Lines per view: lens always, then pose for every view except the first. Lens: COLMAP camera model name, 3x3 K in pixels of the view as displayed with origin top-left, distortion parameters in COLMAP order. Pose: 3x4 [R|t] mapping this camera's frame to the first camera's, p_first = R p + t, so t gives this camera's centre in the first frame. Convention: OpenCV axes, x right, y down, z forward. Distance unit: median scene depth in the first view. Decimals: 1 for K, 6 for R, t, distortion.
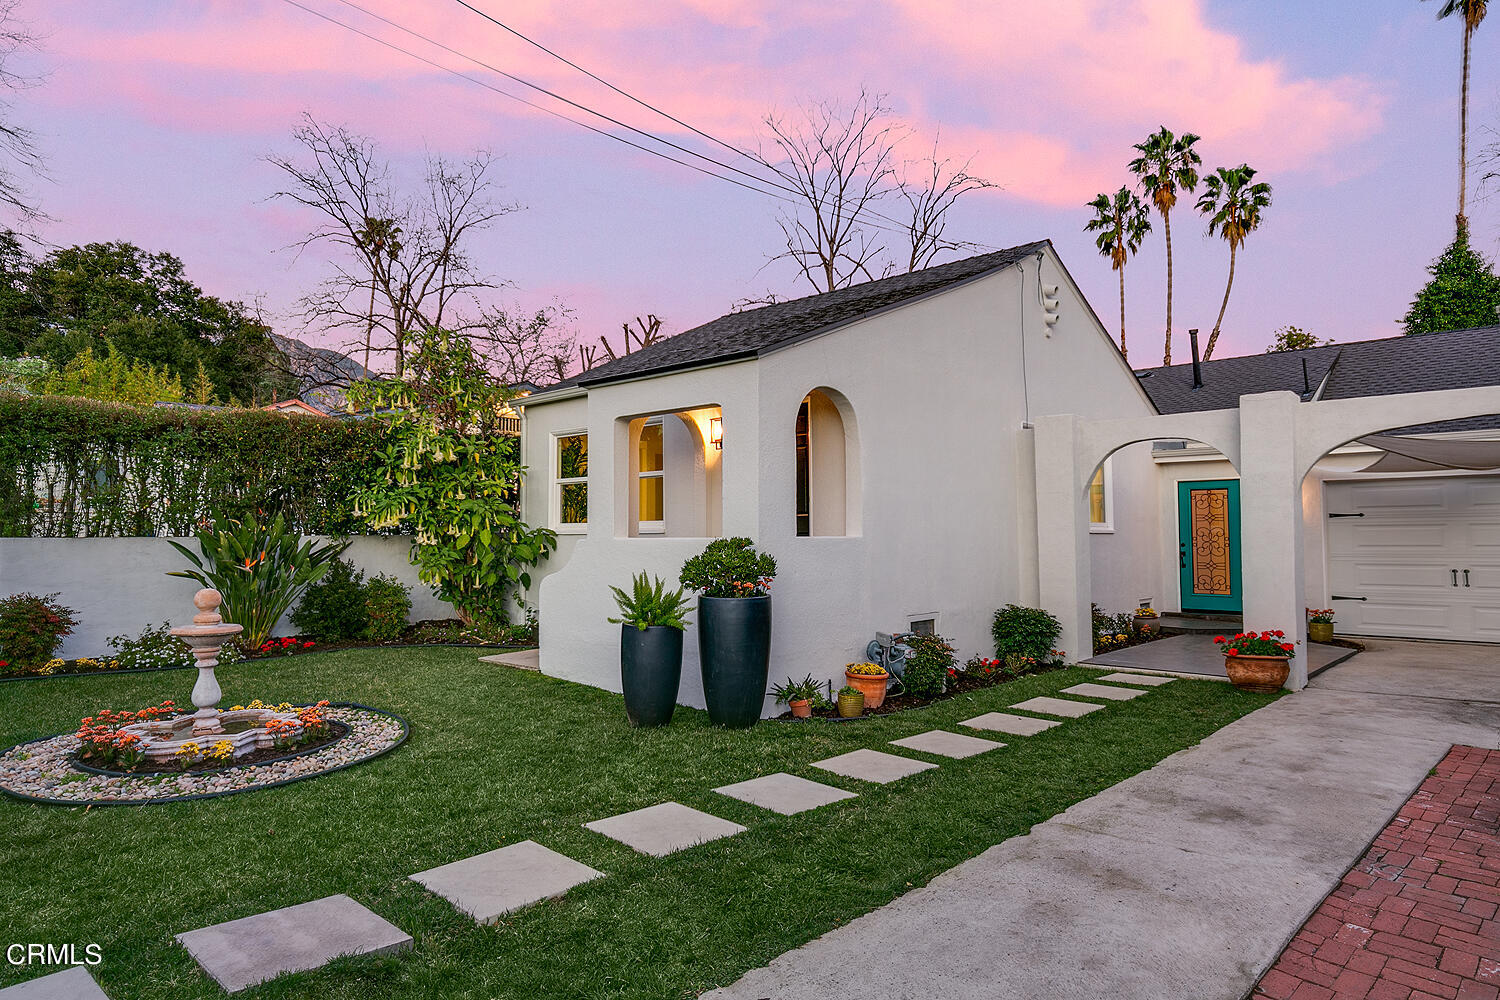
lens RADIAL K [[888.5, 0, 745.0], [0, 888.5, 483.9], [0, 0, 1]] dist [0.011707, -0.004240]
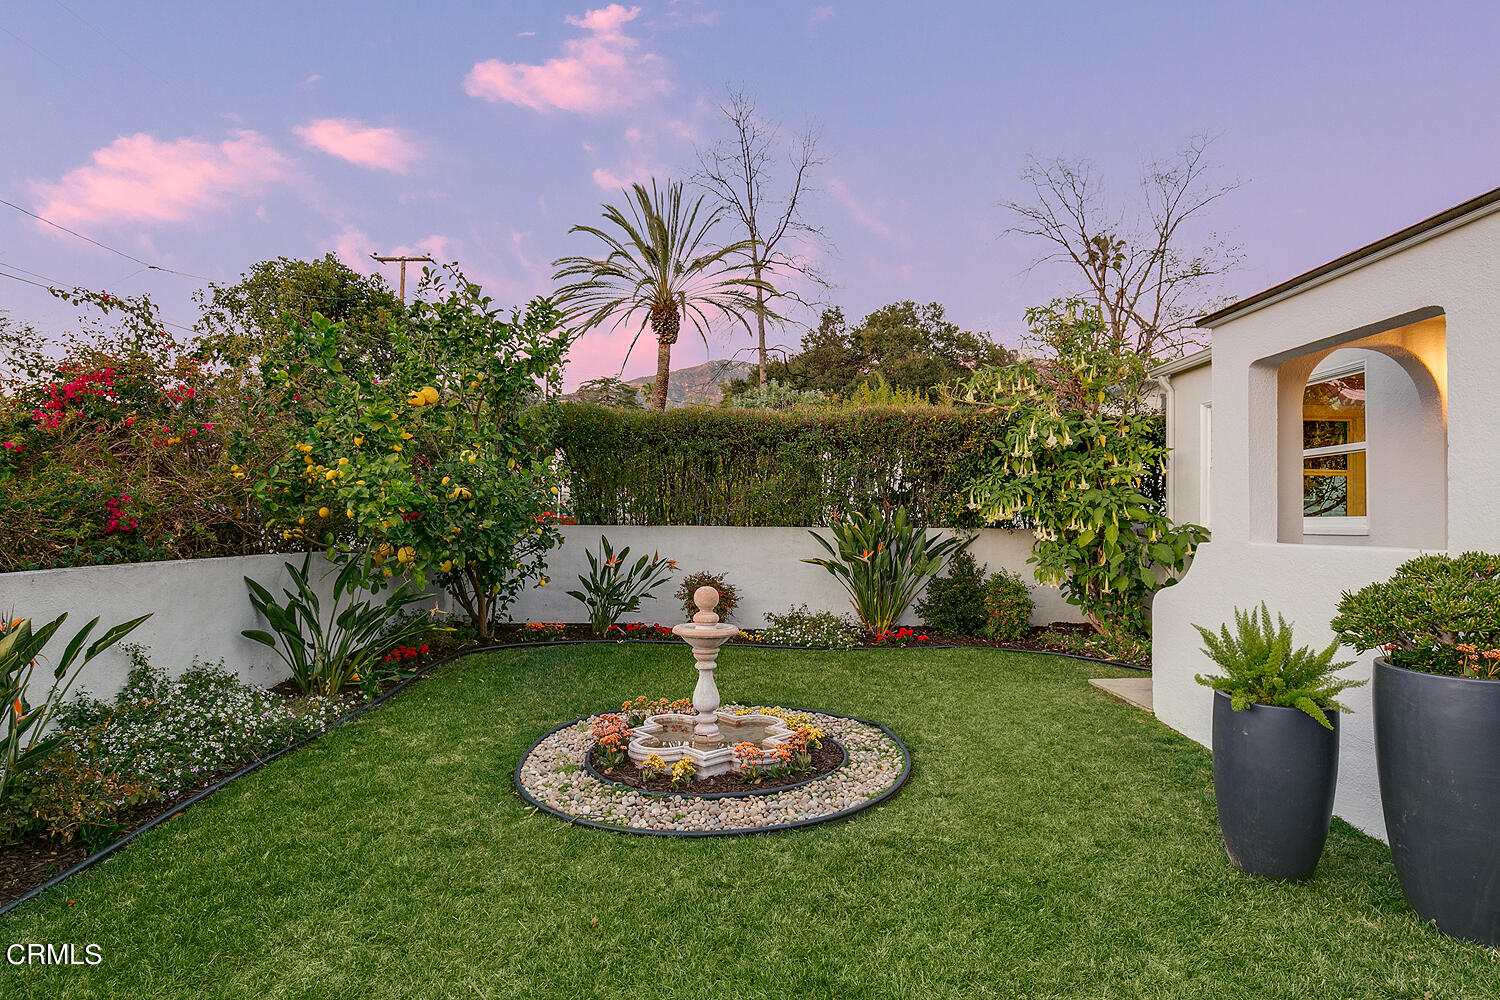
lens RADIAL K [[793.1, 0, 754.6], [0, 793.1, 500.4], [0, 0, 1]] dist [0.001766, -0.000133]
pose [[0.686432, -0.006276, -0.727167, 0.022800], [0.026288, 0.999523, 0.016189, 0.006707], [0.726718, -0.030228, 0.686270, 0.229031]]
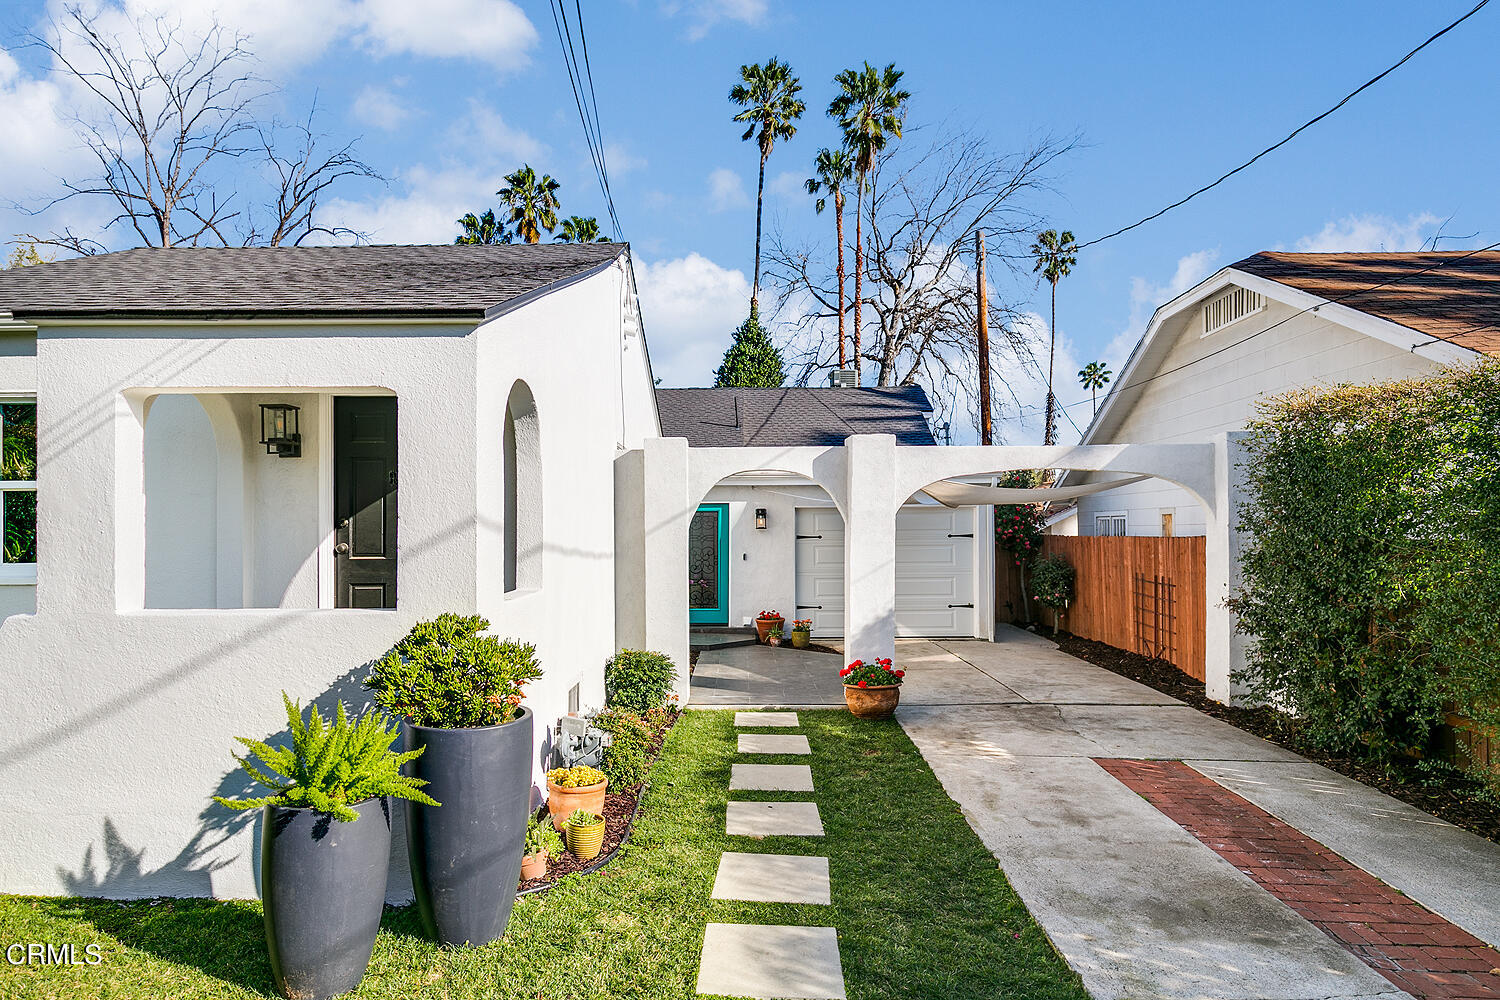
lens RADIAL K [[836.3, 0, 739.4], [0, 836.3, 530.9], [0, 0, 1]] dist [-0.000314, 0.000827]
pose [[0.752417, 0.002341, 0.658683, -0.142070], [-0.037664, 0.998510, 0.039476, -0.015598], [-0.657609, -0.054511, 0.751384, 0.270109]]
